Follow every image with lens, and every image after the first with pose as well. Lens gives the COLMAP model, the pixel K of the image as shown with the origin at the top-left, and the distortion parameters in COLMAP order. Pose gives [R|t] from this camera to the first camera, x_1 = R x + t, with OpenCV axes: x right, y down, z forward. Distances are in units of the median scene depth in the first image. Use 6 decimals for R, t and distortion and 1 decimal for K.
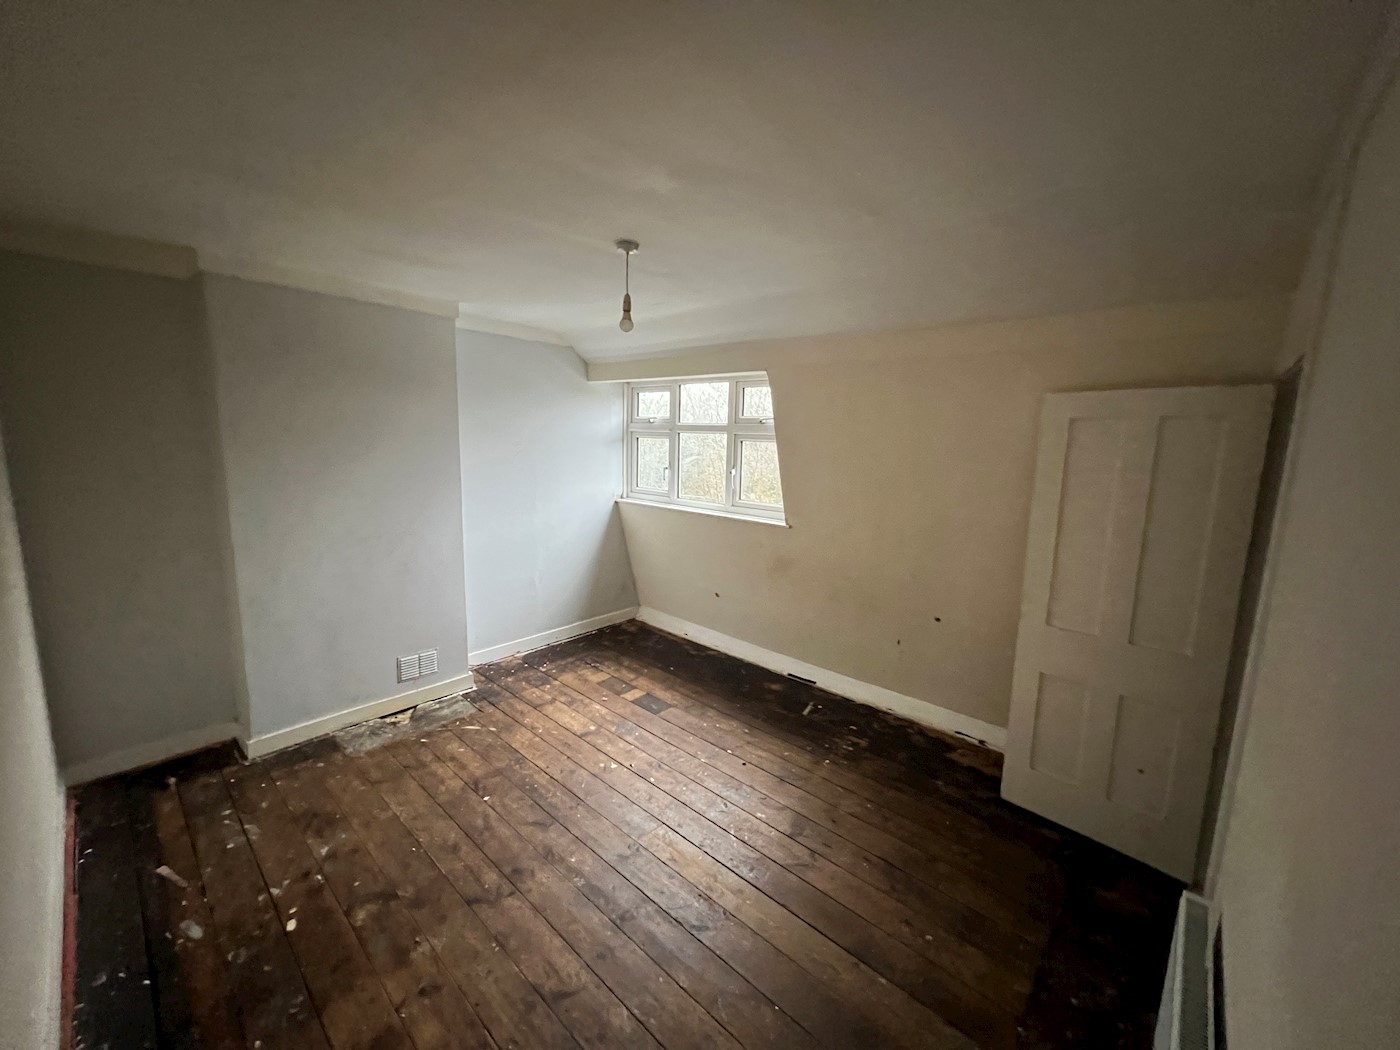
lens RADIAL K [[560.6, 0, 702.6], [0, 560.6, 524.5], [0, 0, 1]] dist [-0.000418, -0.000047]
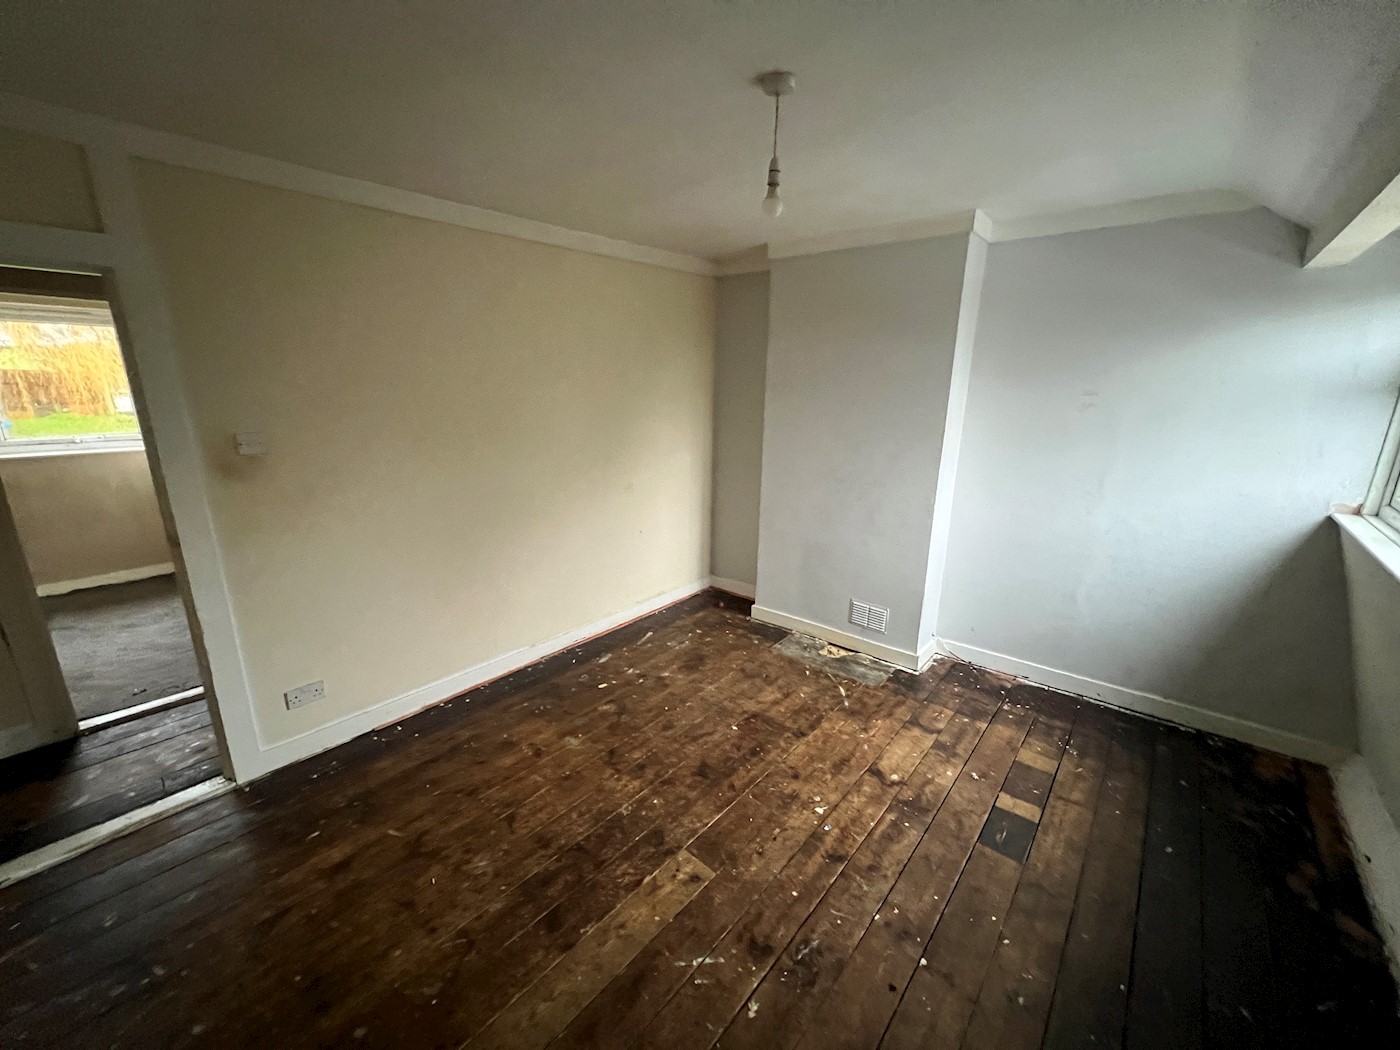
lens RADIAL K [[559.2, 0, 699.3], [0, 559.2, 523.4], [0, 0, 1]] dist [0.001357, 0.000466]
pose [[0.035308, 0.221006, -0.974633, 0.398125], [-0.163593, 0.963364, 0.212524, -0.067797], [0.985896, 0.151940, 0.070170, 0.579422]]
